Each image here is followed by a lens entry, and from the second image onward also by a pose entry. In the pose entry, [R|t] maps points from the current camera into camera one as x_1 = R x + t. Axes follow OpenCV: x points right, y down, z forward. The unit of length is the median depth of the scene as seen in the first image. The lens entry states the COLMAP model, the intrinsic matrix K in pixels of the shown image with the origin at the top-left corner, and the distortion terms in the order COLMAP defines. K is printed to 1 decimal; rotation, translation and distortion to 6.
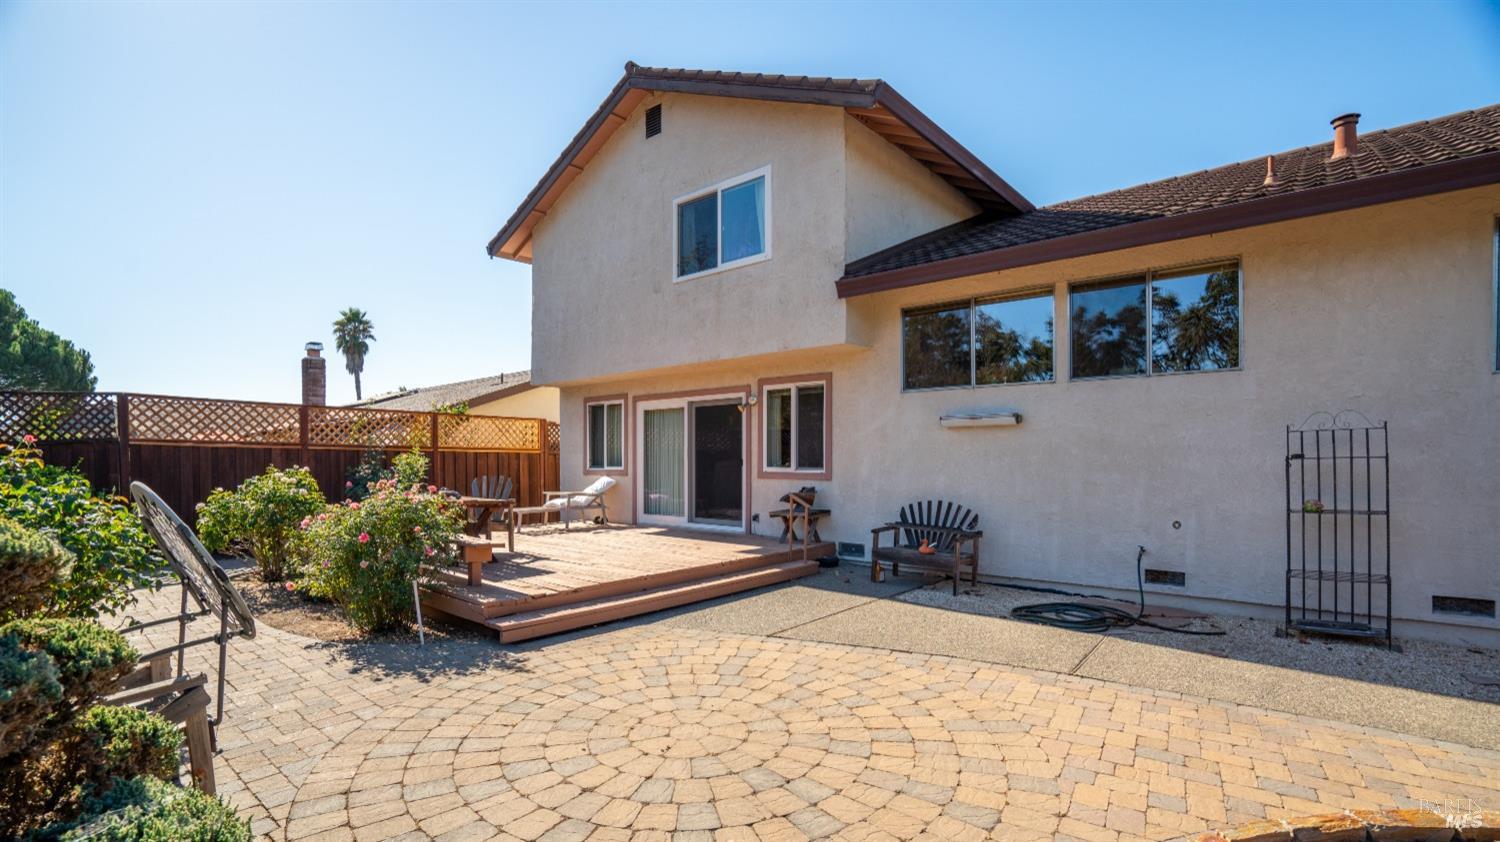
lens RADIAL K [[672.9, 0, 758.3], [0, 672.9, 433.5], [0, 0, 1]] dist [-0.010434, 0.001566]
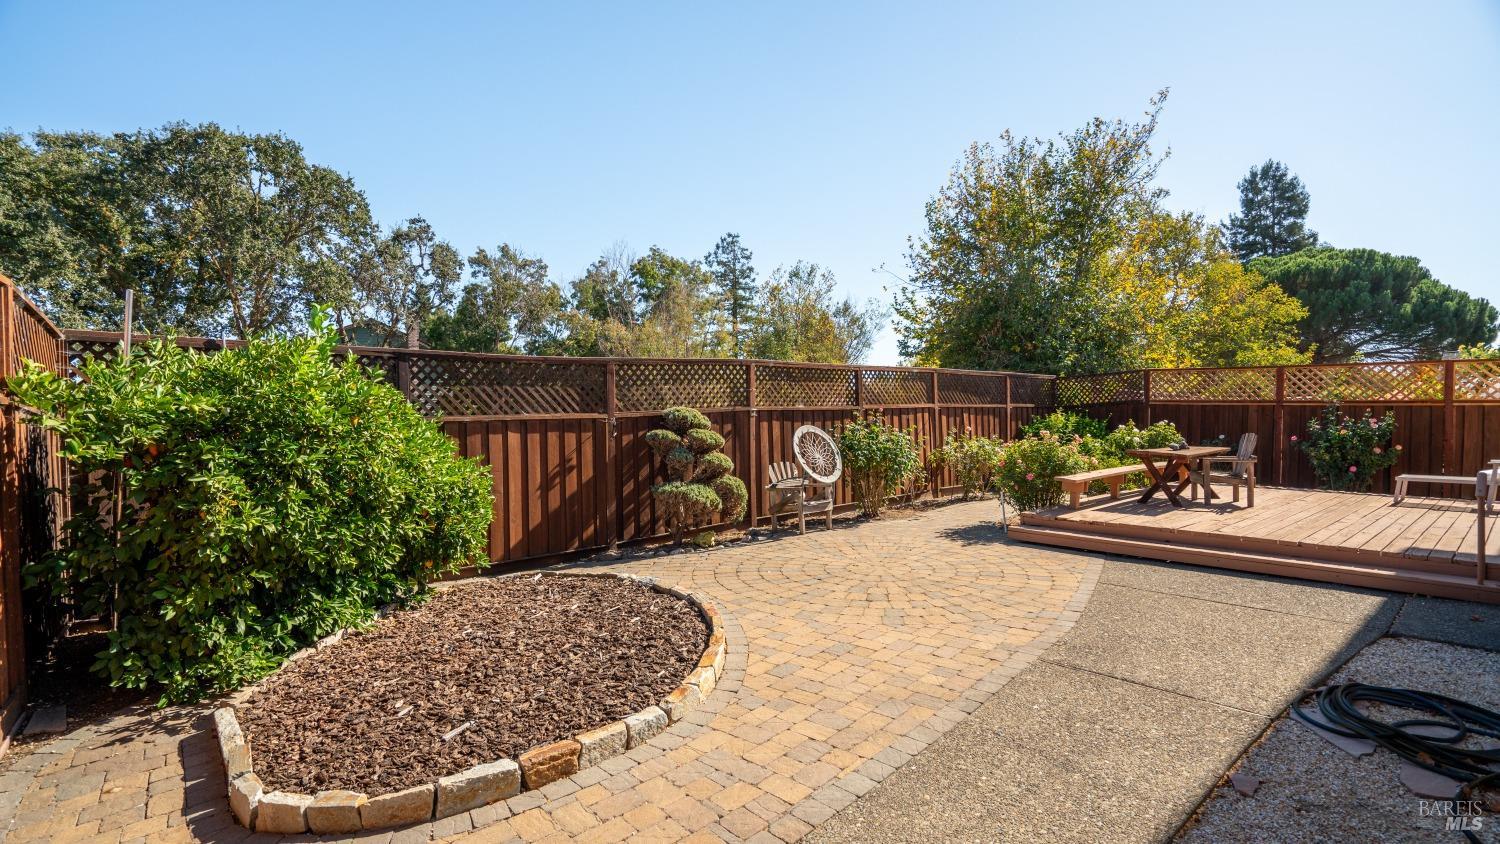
lens RADIAL K [[672.9, 0, 752.5], [0, 672.9, 421.5], [0, 0, 1]] dist [-0.010434, 0.001566]
pose [[-0.135867, 0.018312, -0.990558, 0.960120], [0.037917, 0.999193, 0.013271, 0.009632], [0.990001, -0.035756, -0.136451, 0.517822]]
